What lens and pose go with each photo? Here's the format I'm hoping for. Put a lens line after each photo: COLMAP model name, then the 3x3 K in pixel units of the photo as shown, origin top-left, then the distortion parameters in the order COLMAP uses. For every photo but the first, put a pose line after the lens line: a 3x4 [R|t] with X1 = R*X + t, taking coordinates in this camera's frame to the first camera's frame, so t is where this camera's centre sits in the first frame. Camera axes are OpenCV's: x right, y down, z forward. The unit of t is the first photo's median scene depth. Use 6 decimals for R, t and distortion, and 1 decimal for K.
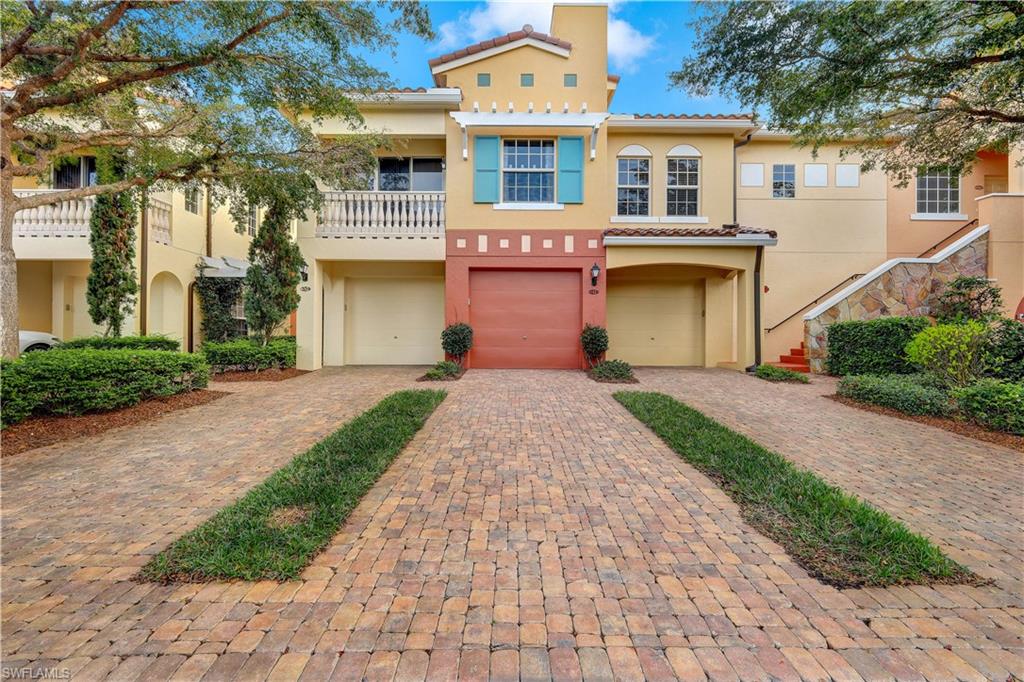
lens RADIAL K [[450.1, 0, 512.6], [0, 450.1, 340.4], [0, 0, 1]] dist [0.005302, 0.000528]
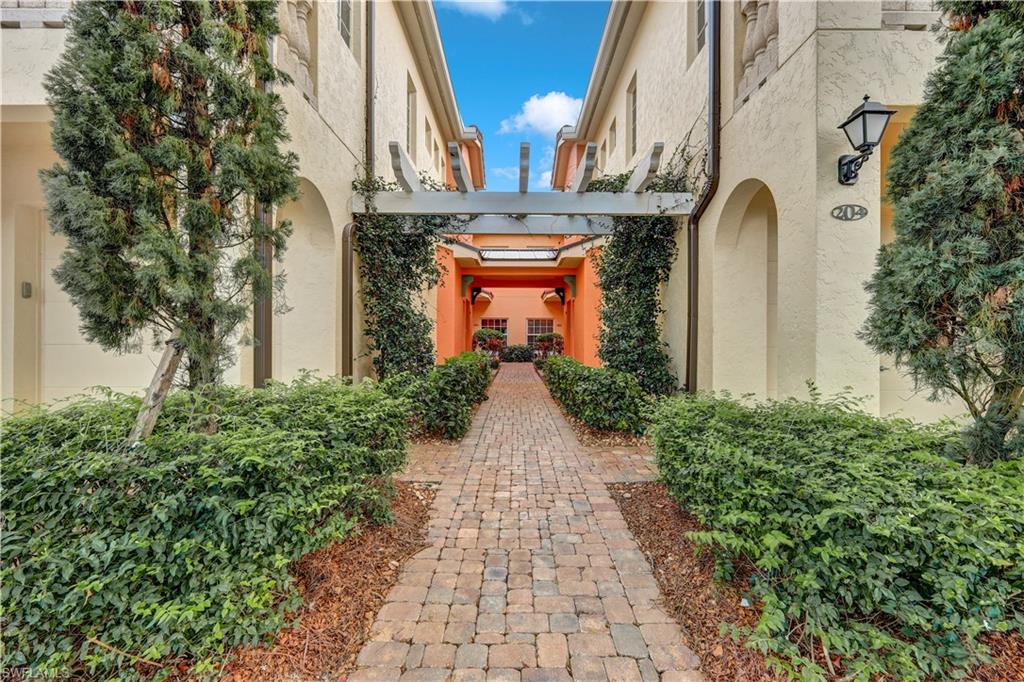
lens RADIAL K [[450.1, 0, 511.8], [0, 450.1, 340.2], [0, 0, 1]] dist [0.005302, 0.000528]
pose [[0.999769, 0.001609, -0.021451, -0.739306], [-0.001589, 0.999998, 0.000950, -0.037929], [0.021452, -0.000916, 0.999769, 0.807134]]
